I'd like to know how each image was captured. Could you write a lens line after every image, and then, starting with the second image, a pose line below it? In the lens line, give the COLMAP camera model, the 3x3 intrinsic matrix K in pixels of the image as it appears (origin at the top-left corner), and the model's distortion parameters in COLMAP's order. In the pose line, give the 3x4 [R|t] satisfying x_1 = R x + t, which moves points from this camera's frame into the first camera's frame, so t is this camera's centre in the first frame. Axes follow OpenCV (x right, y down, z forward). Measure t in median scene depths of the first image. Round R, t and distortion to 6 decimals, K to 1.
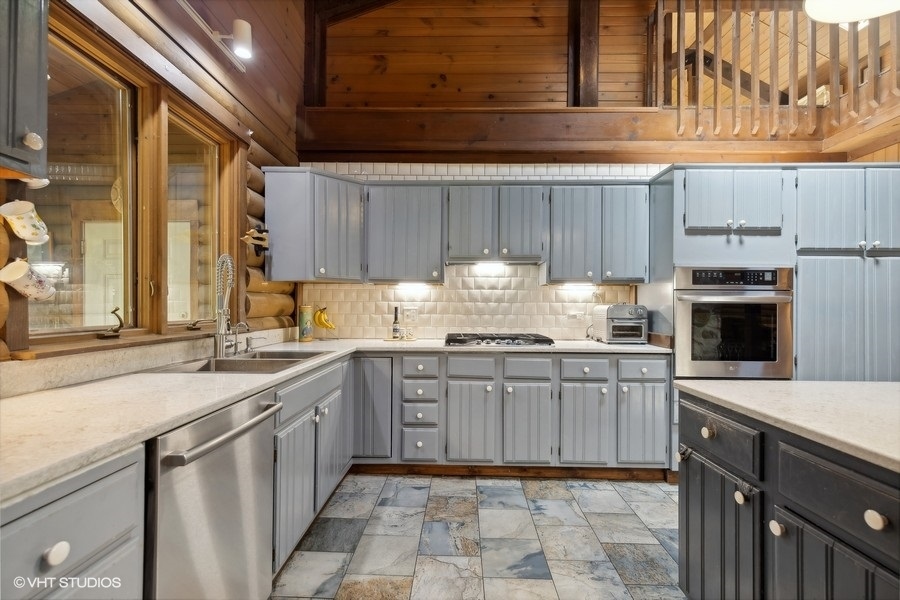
lens RADIAL K [[411.5, 0, 452.5], [0, 411.5, 303.4], [0, 0, 1]] dist [0.011059, -0.002159]
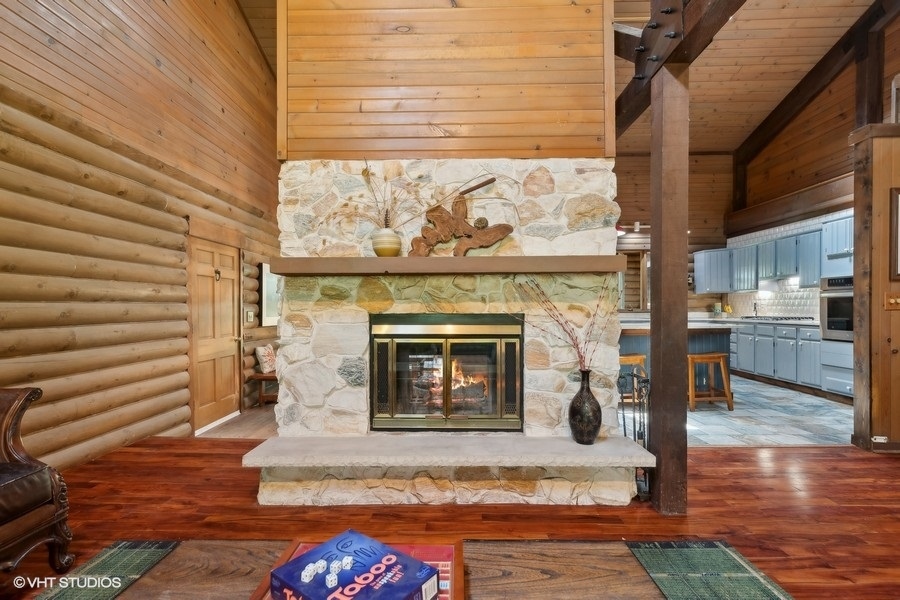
lens RADIAL K [[411.5, 0, 444.1], [0, 411.5, 310.9], [0, 0, 1]] dist [0.011059, -0.002159]
pose [[-0.013621, 0.000247, -0.999907, 2.188106], [0.009223, 0.999957, 0.000122, 0.037904], [0.999865, -0.009221, -0.013623, -0.584228]]
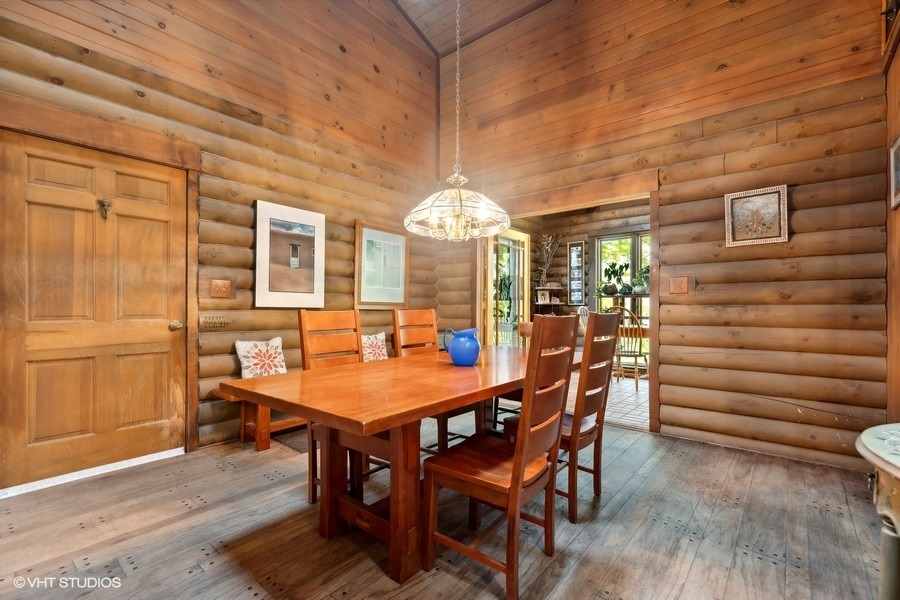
lens RADIAL K [[411.5, 0, 453.4], [0, 411.5, 304.8], [0, 0, 1]] dist [0.011059, -0.002159]
pose [[-0.622125, -0.013626, -0.782799, 0.837790], [-0.005980, 0.999902, -0.012653, 0.108937], [0.782895, -0.003190, -0.622146, -0.322701]]
